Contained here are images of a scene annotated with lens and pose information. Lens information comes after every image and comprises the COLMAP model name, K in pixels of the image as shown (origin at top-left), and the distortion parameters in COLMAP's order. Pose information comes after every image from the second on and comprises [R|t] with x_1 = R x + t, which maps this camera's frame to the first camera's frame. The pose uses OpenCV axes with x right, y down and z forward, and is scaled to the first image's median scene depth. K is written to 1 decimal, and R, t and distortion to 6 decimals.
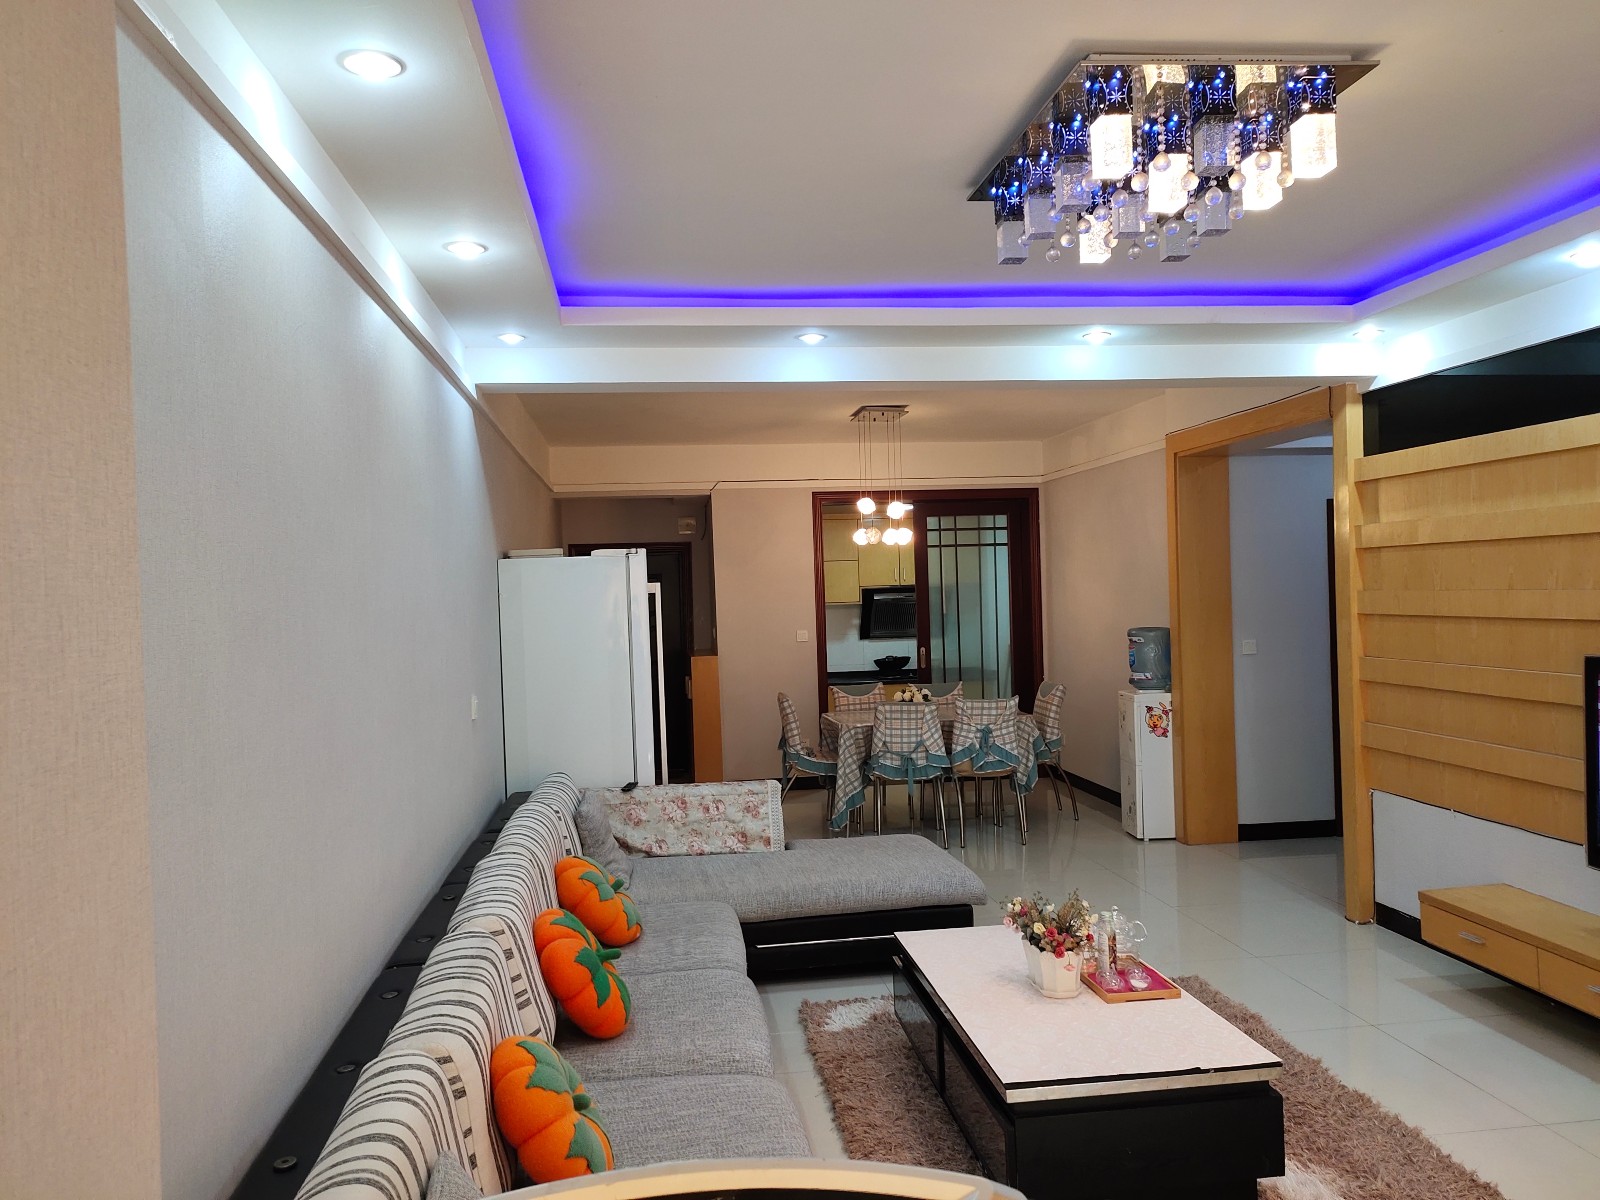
lens RADIAL K [[1196.2, 0, 799.7], [0, 1196.2, 603.8], [0, 0, 1]] dist [0.027738, -0.001385]
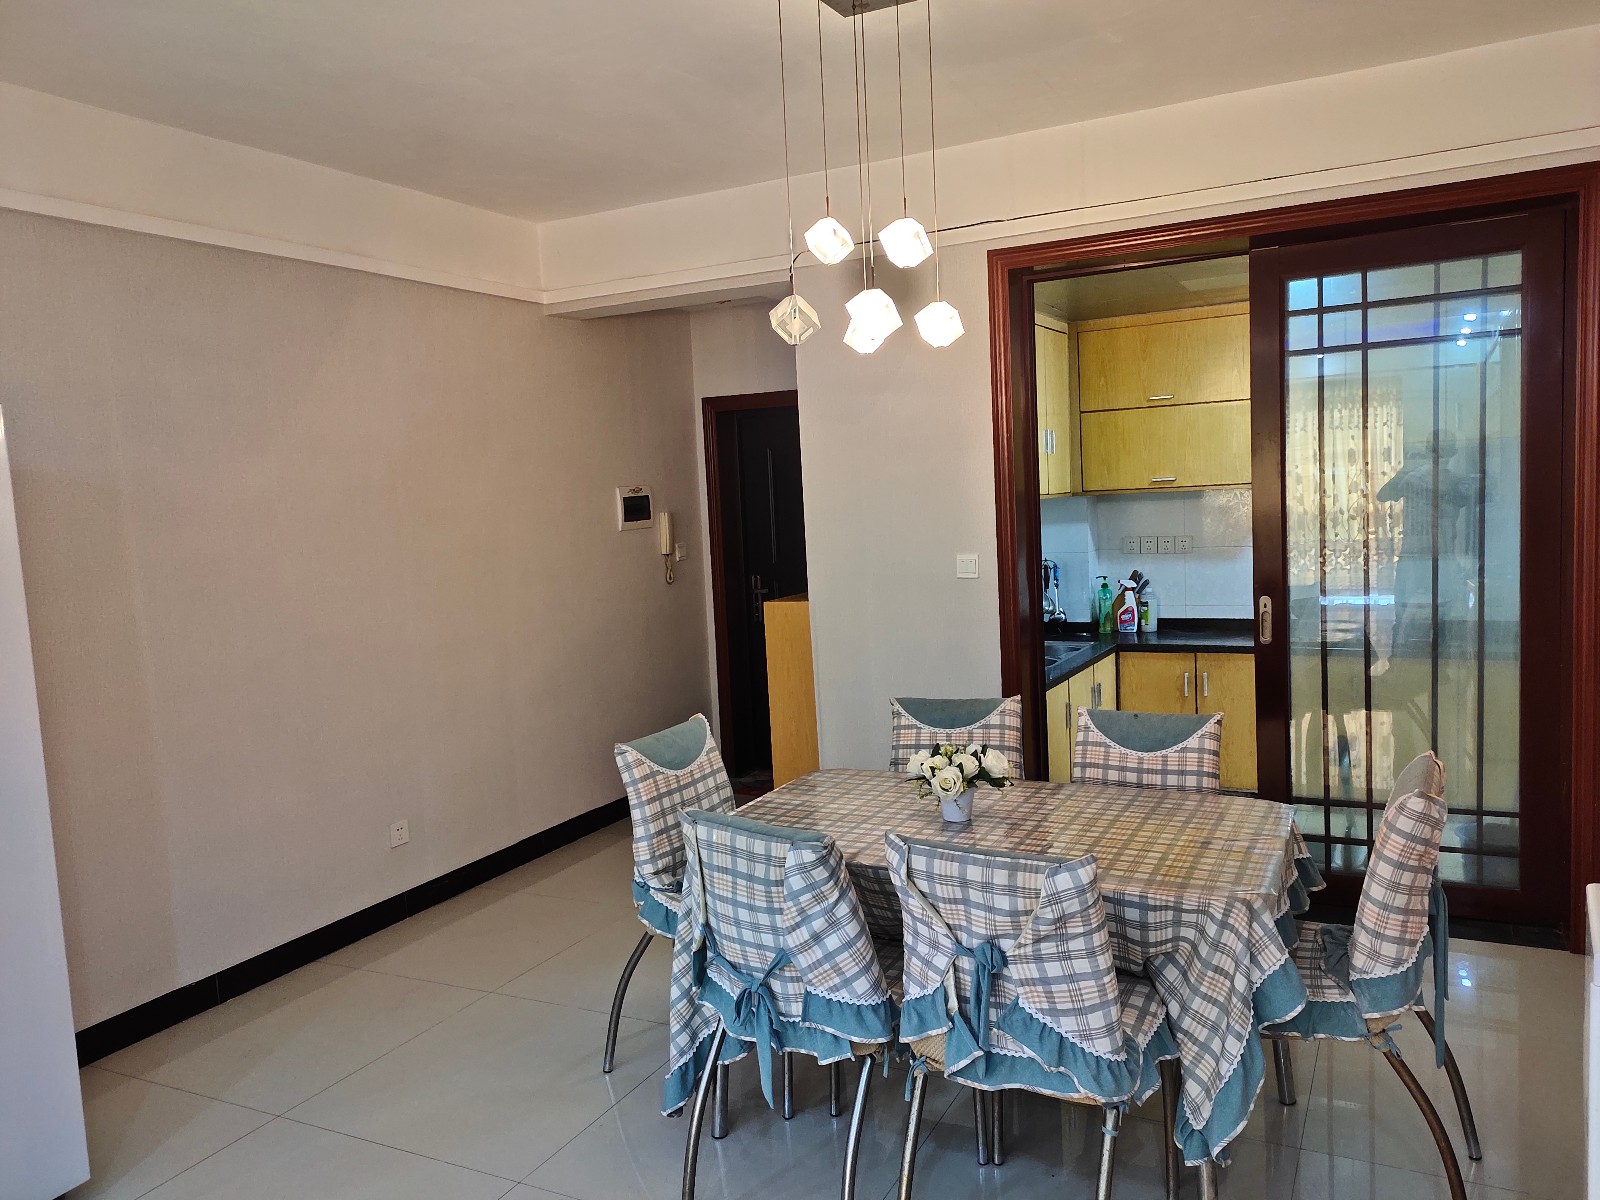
lens RADIAL K [[1196.2, 0, 798.4], [0, 1196.2, 594.6], [0, 0, 1]] dist [0.027738, -0.001385]
pose [[0.817089, 0.039769, -0.575138, 0.282419], [0.019048, 0.995211, 0.095877, -0.010759], [0.576196, -0.089295, 0.812419, 0.742120]]
